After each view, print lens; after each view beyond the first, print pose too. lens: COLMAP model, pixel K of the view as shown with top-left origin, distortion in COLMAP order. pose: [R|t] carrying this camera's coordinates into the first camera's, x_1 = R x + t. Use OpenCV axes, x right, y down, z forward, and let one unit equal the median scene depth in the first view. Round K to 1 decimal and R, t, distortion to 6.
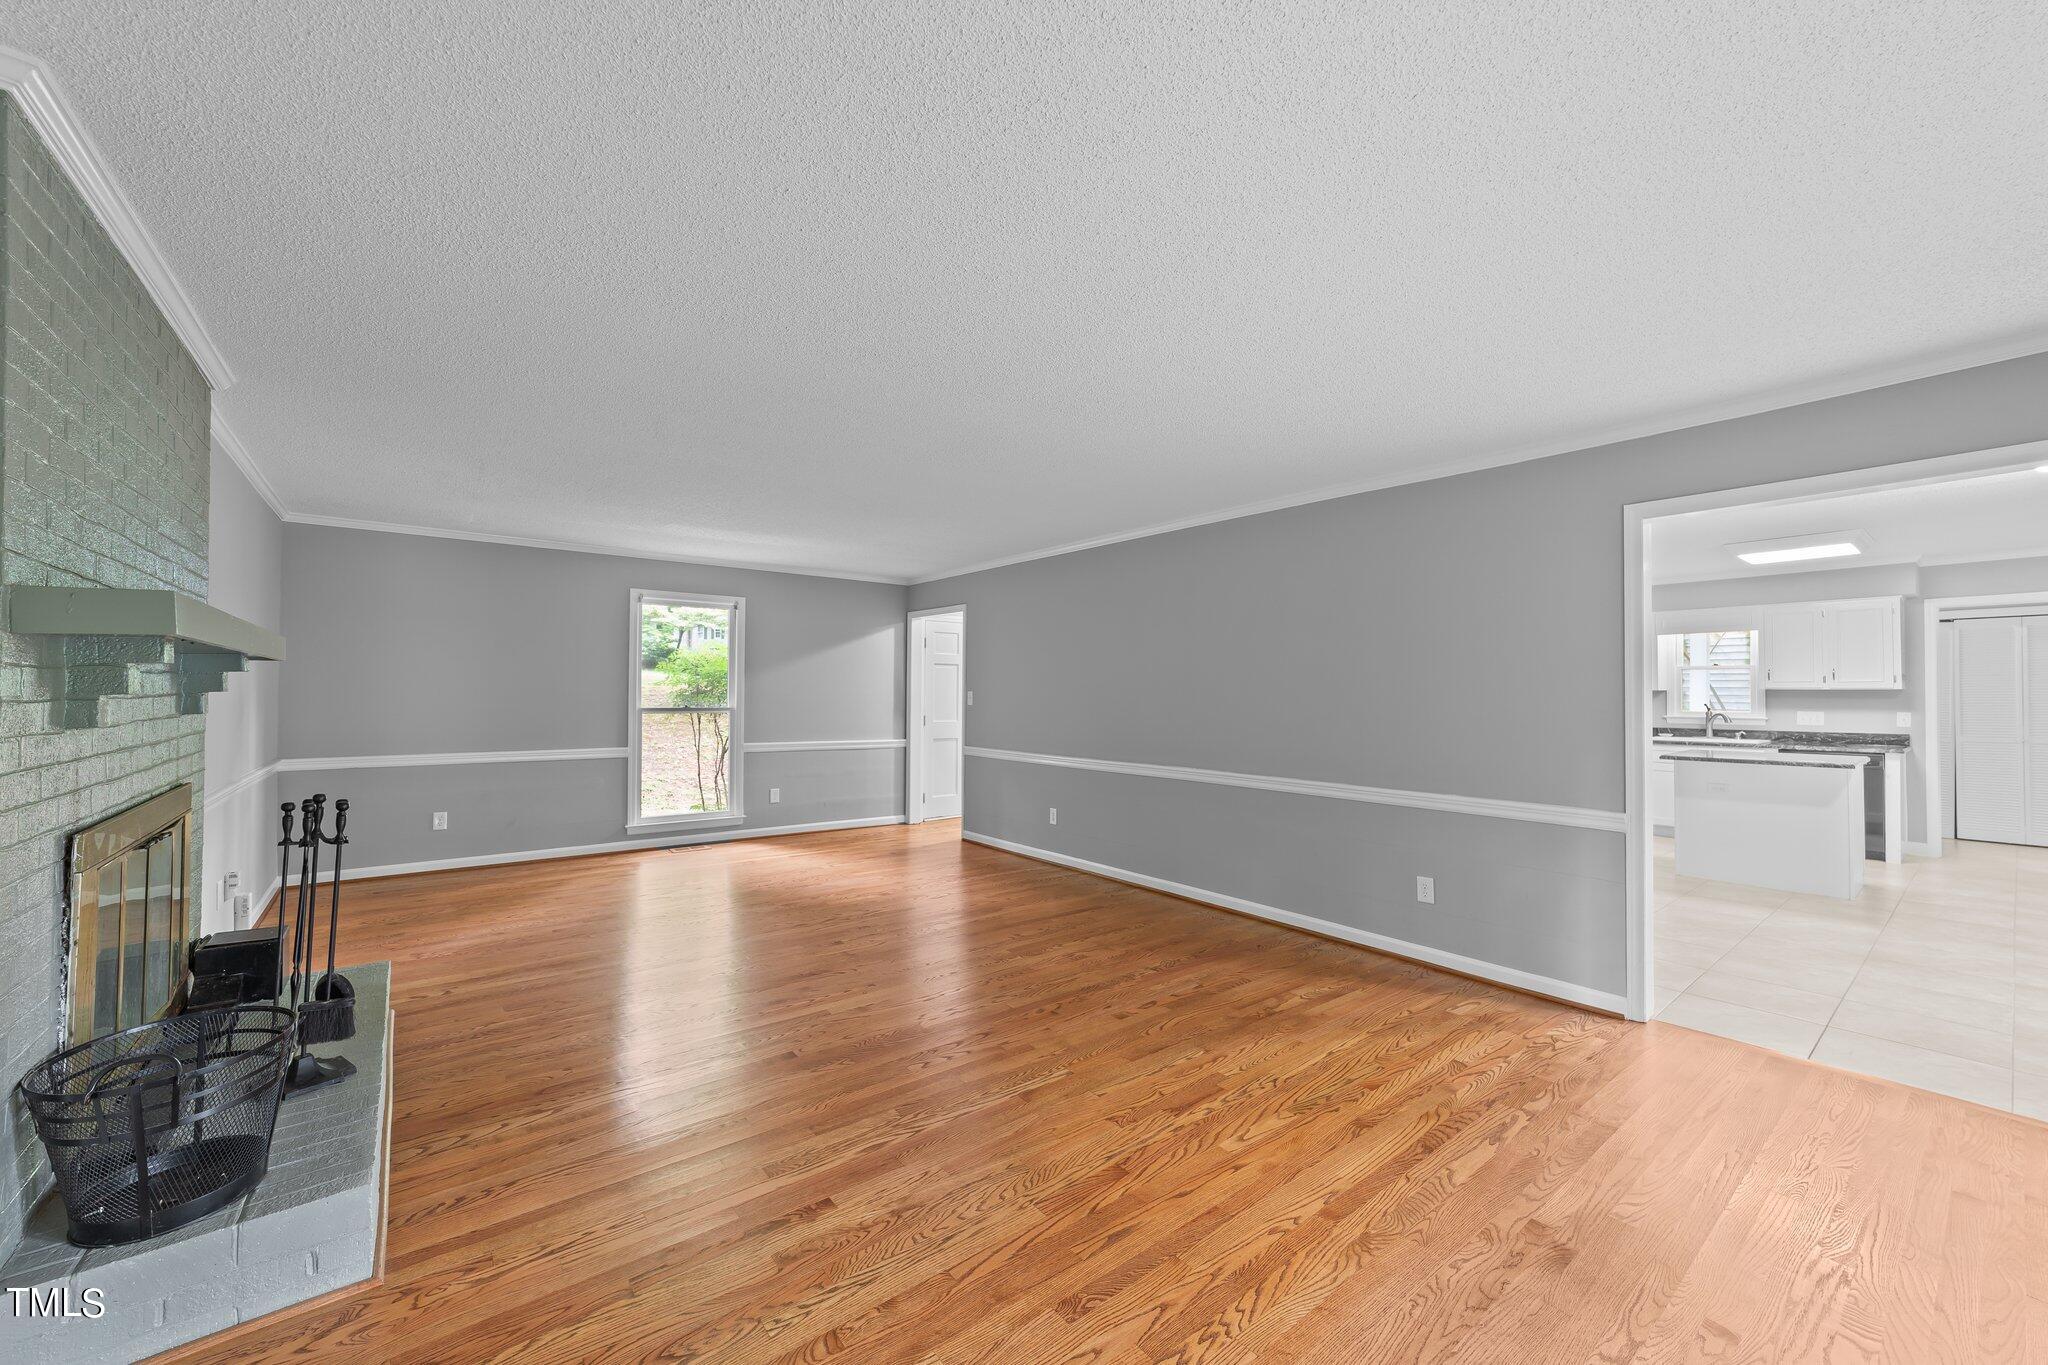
lens RADIAL K [[788.0, 0, 1027.2], [0, 788.0, 684.3], [0, 0, 1]] dist [-0.018128, 0.007514]
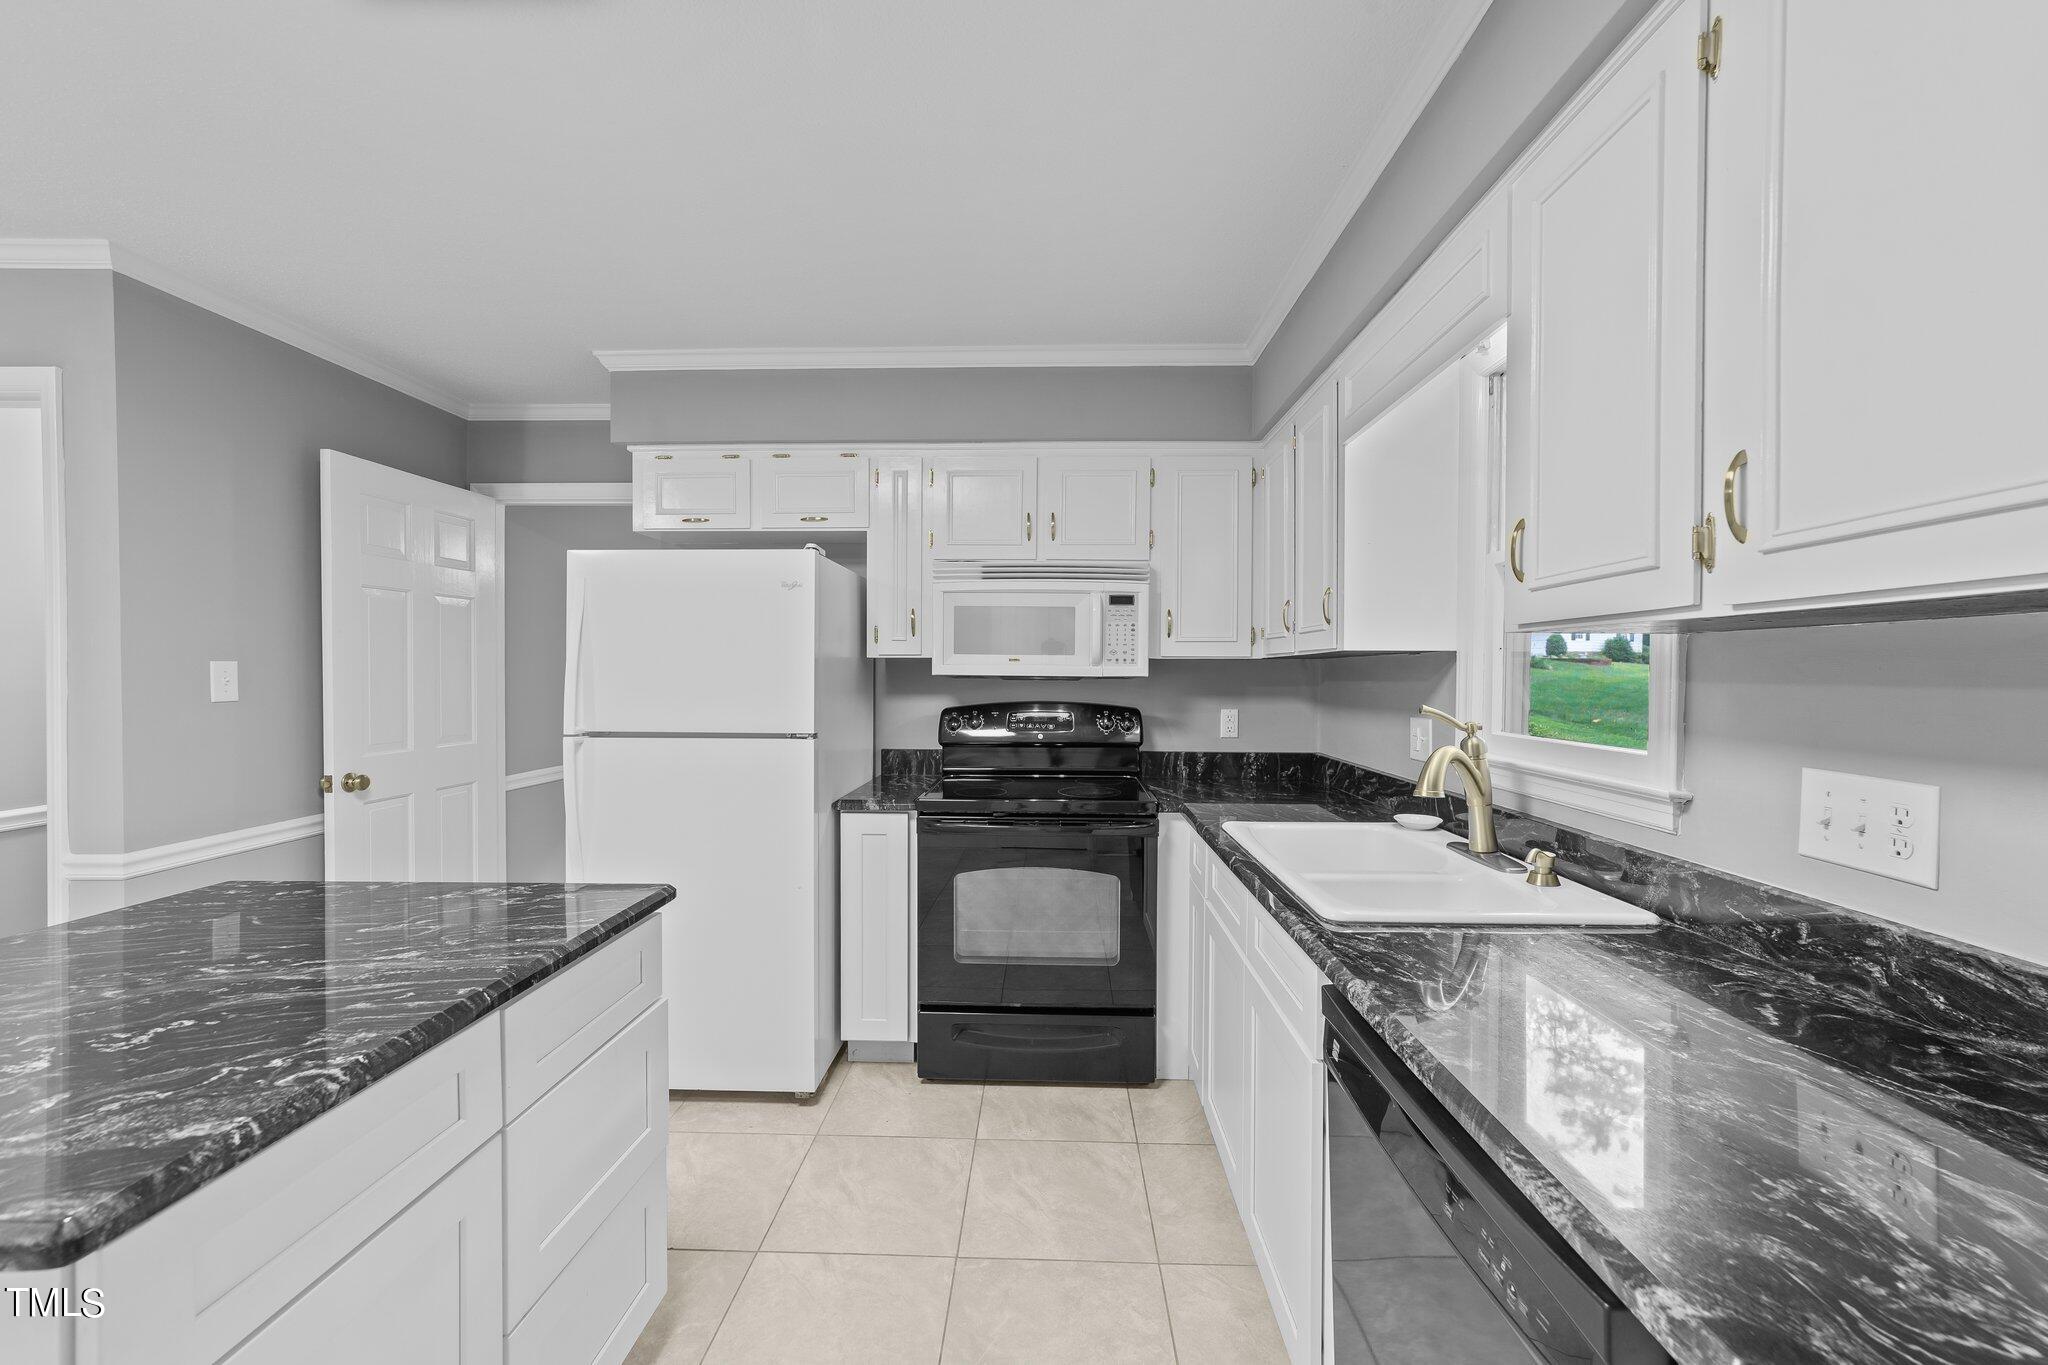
lens RADIAL K [[788.0, 0, 1034.1], [0, 788.0, 682.6], [0, 0, 1]] dist [-0.018128, 0.007514]
pose [[0.771767, 0.008751, -0.635846, 1.067484], [0.002947, 0.999845, 0.017337, 0.016454], [0.635899, -0.015254, 0.771621, 0.863093]]
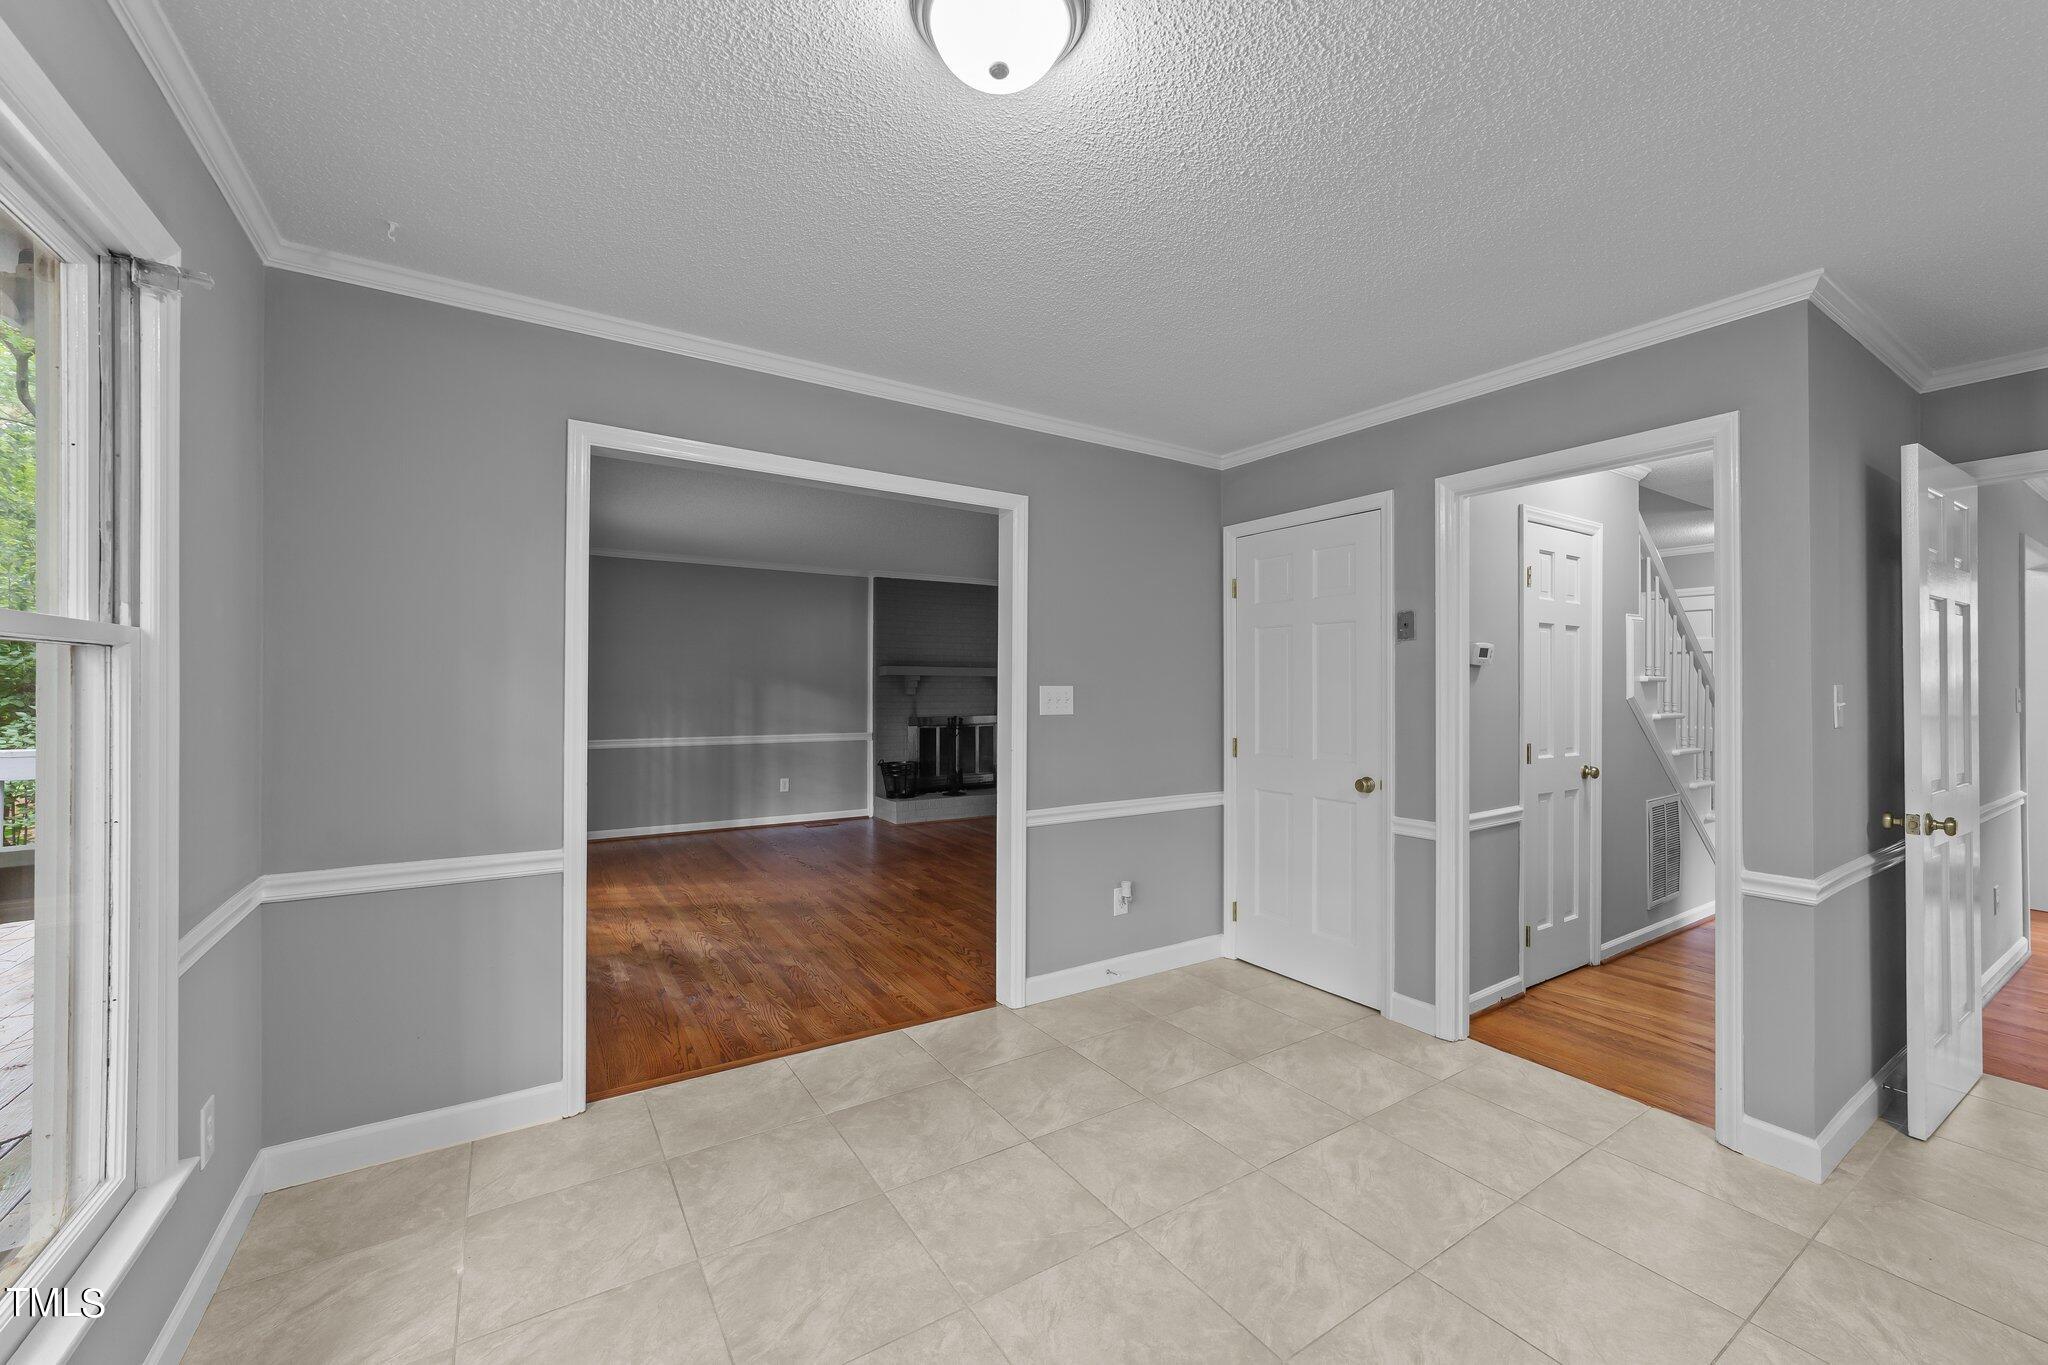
lens RADIAL K [[788.0, 0, 1031.0], [0, 788.0, 689.5], [0, 0, 1]] dist [-0.018128, 0.007514]
pose [[-0.082177, -0.001609, -0.996616, 0.911494], [0.005735, 0.999981, -0.002088, 0.012185], [0.996601, -0.005887, -0.082166, 0.566110]]
